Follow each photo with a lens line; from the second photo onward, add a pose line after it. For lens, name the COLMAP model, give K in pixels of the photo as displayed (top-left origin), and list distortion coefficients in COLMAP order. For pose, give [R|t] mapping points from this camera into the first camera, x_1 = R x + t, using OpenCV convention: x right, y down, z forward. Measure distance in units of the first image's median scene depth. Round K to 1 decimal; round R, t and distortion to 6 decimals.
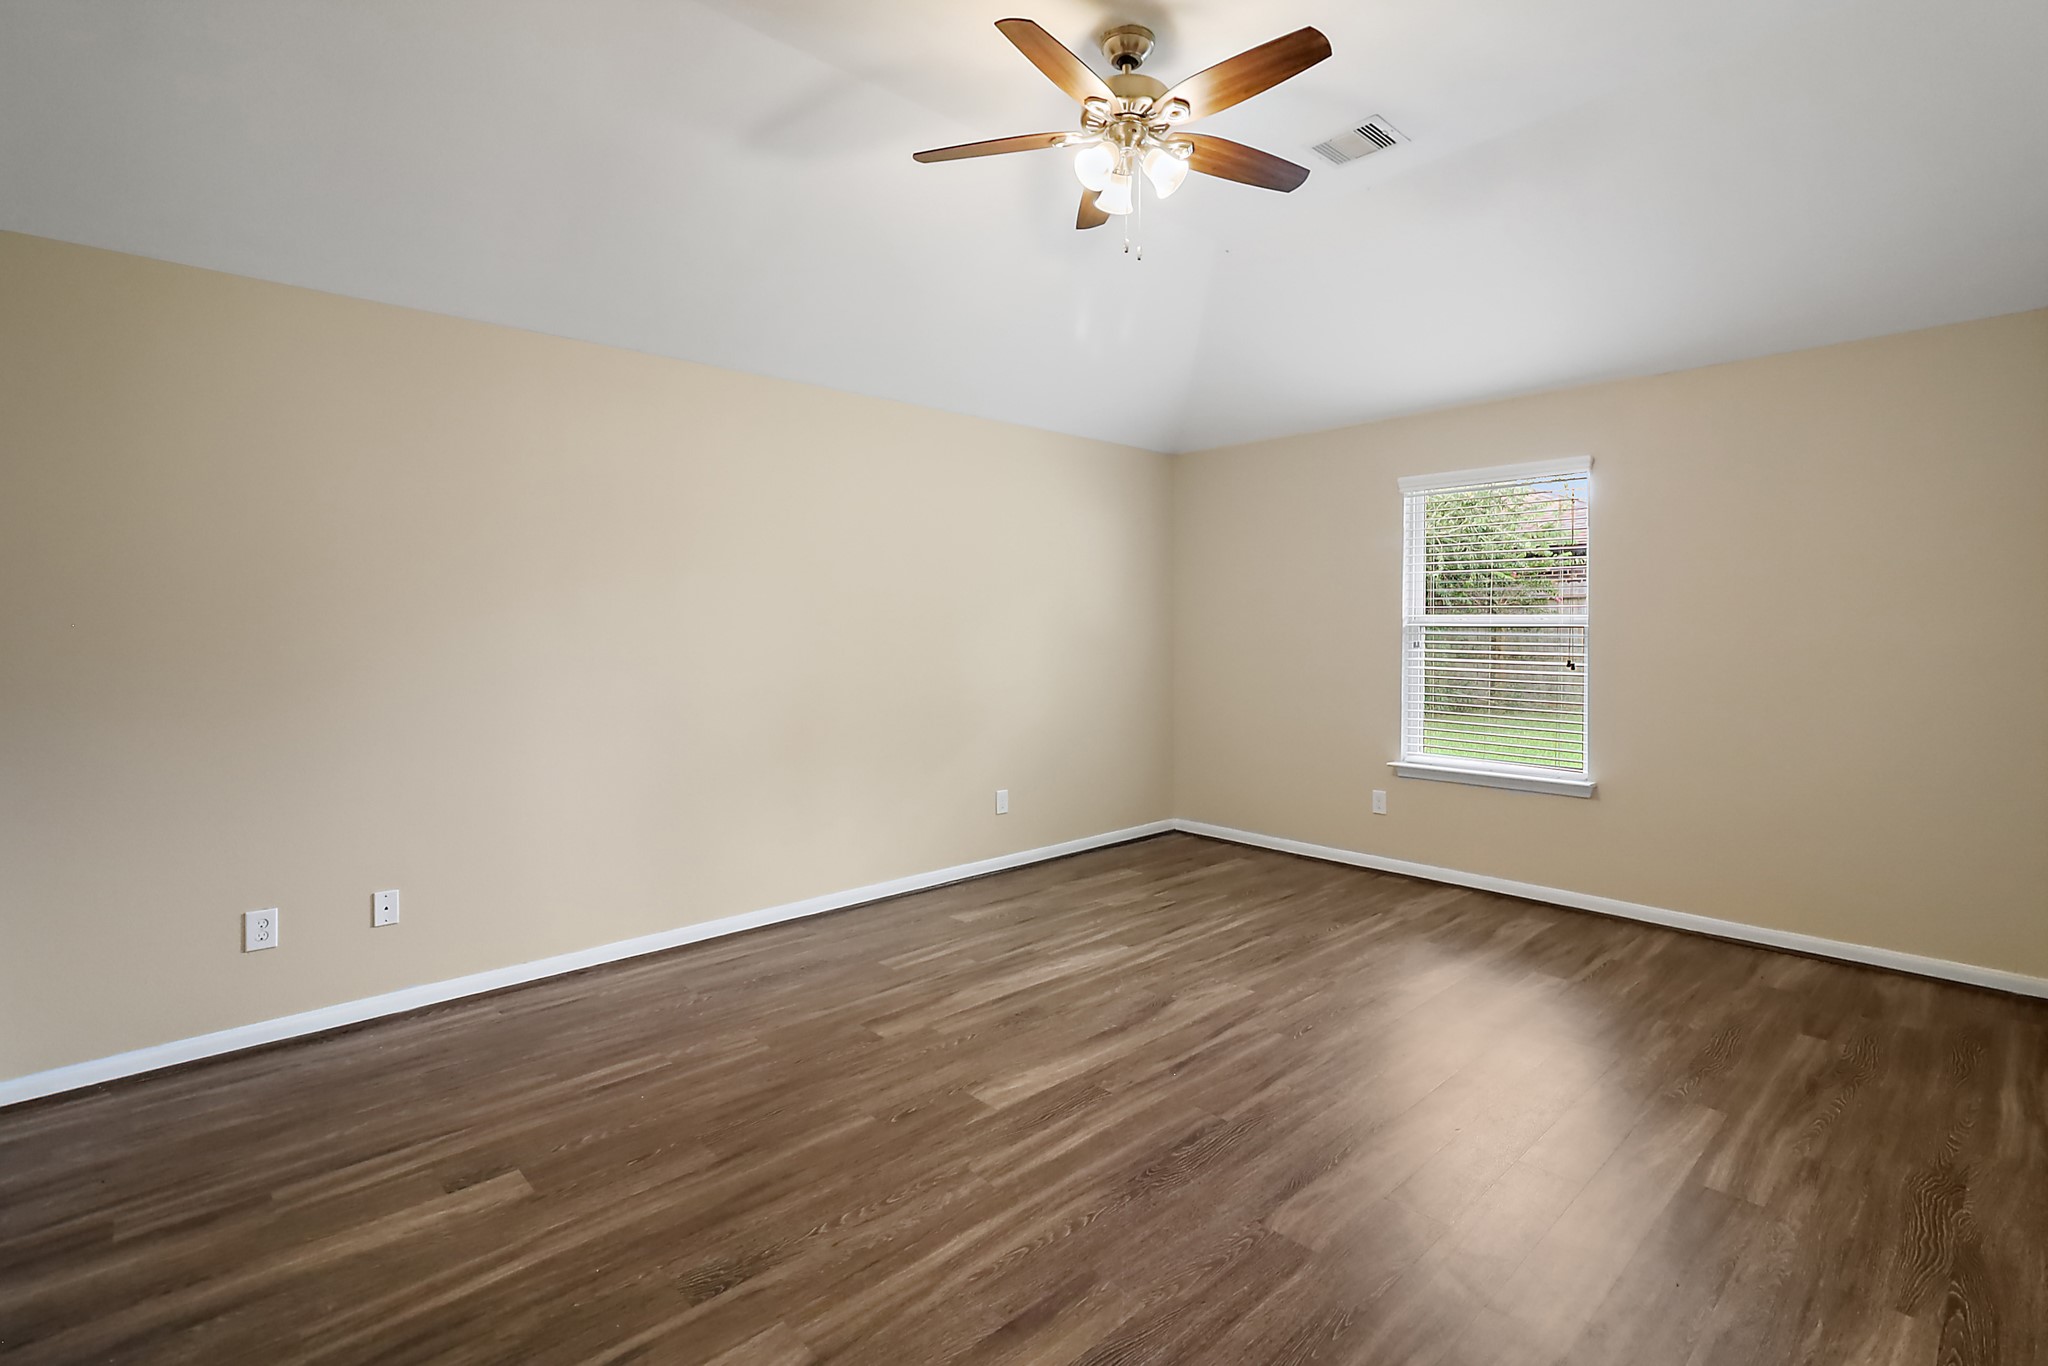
lens RADIAL K [[938.6, 0, 1025.9], [0, 938.6, 626.7], [0, 0, 1]] dist [0.000844, 0.000153]
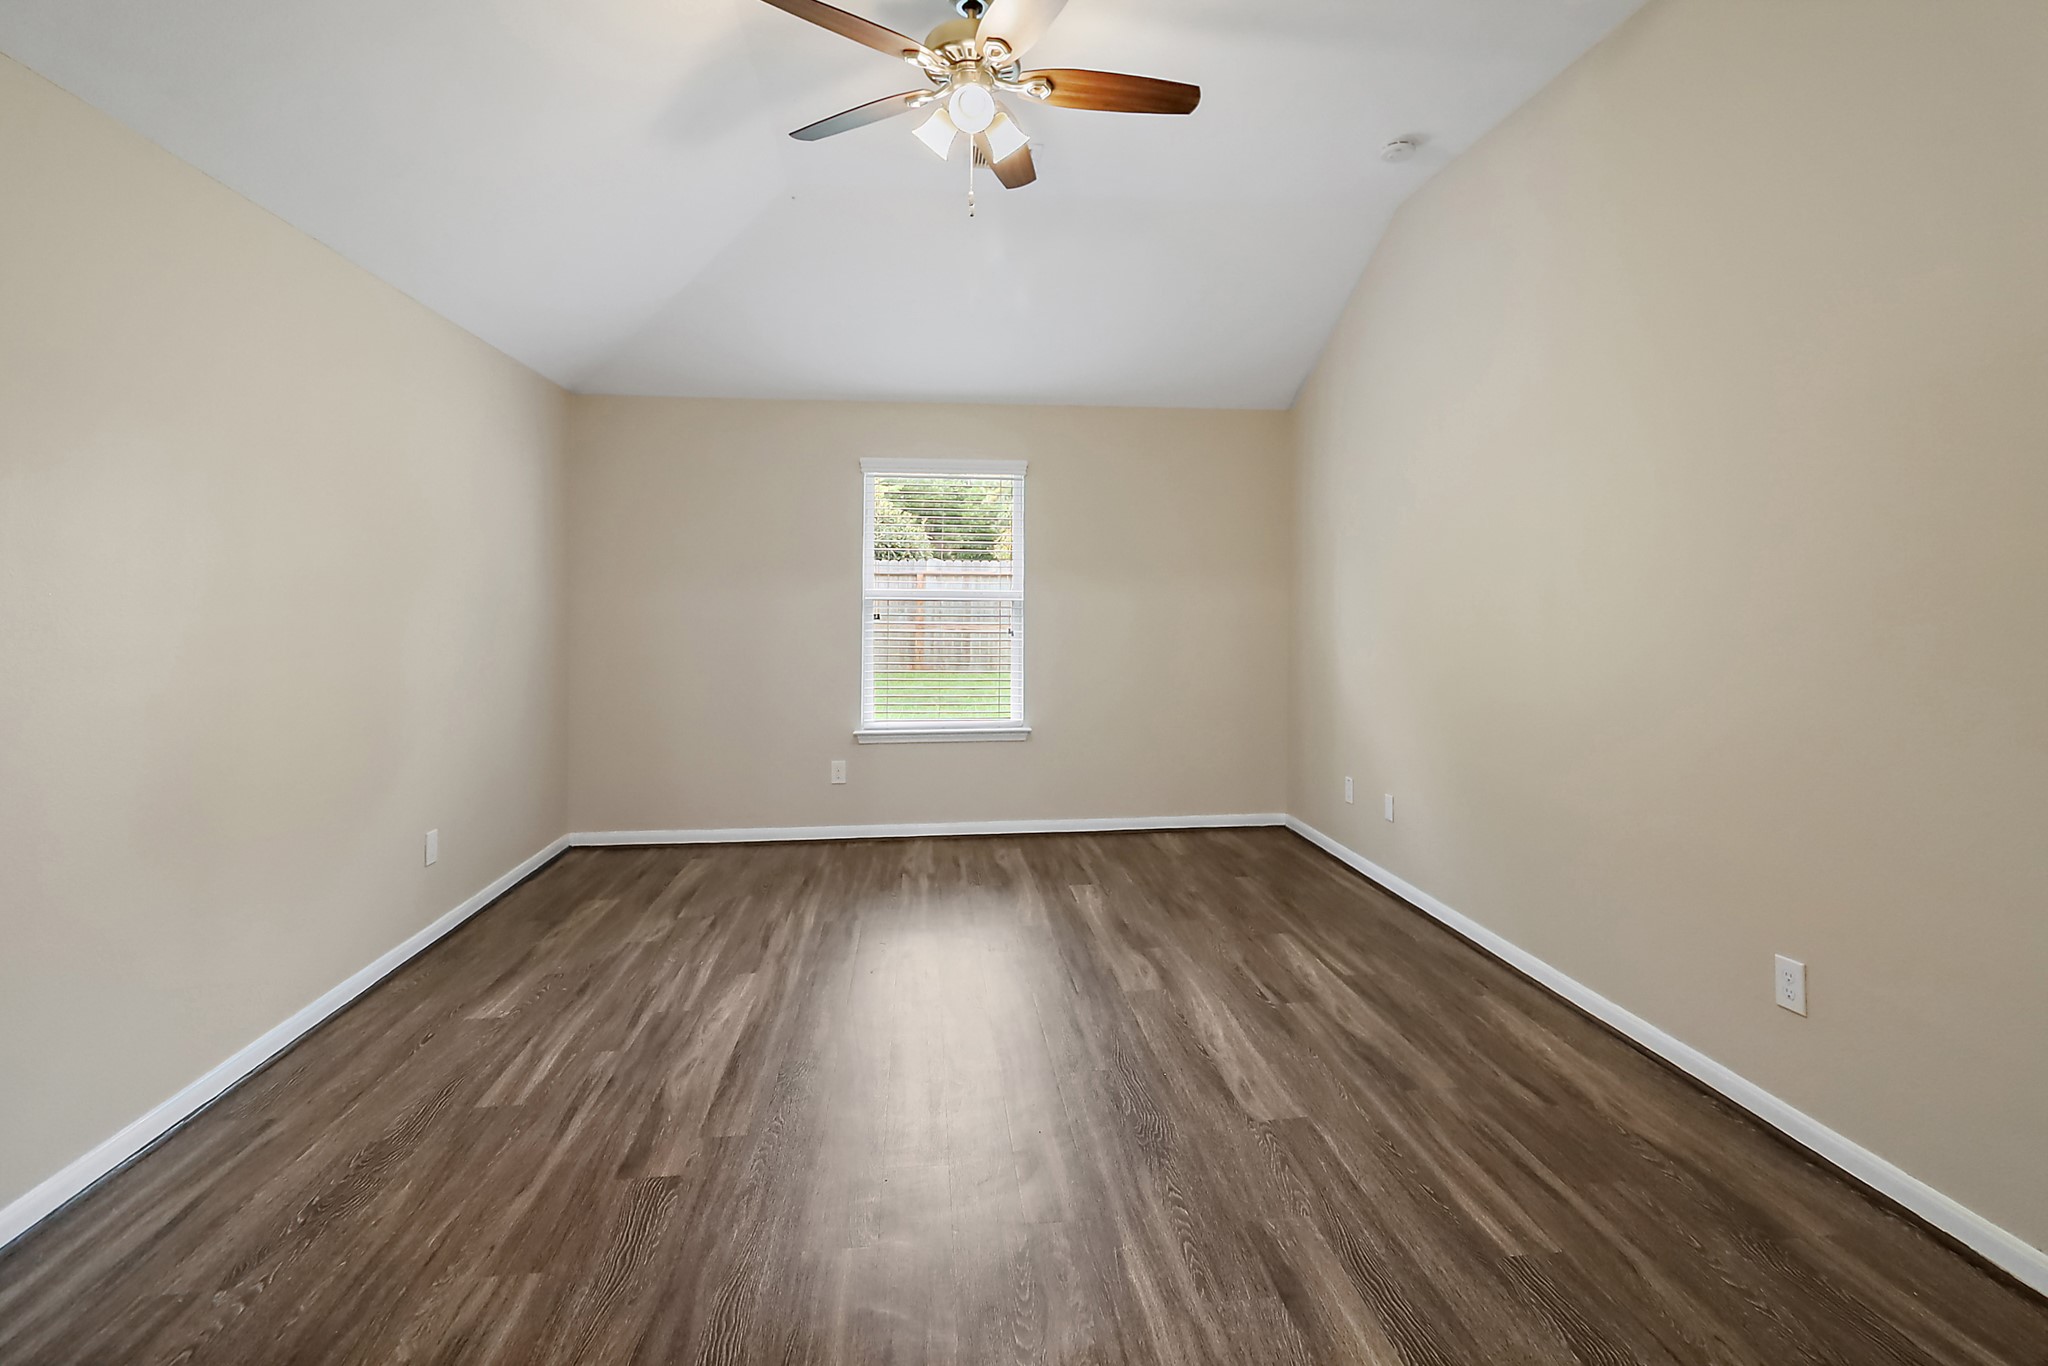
lens RADIAL K [[974.2, 0, 1029.9], [0, 974.2, 622.0], [0, 0, 1]] dist [0.001003, -0.000074]
pose [[0.594258, -0.015141, 0.804132, -0.384552], [-0.002039, 0.999791, 0.020332, 0.003620], [-0.804272, -0.013722, 0.594104, 0.237336]]
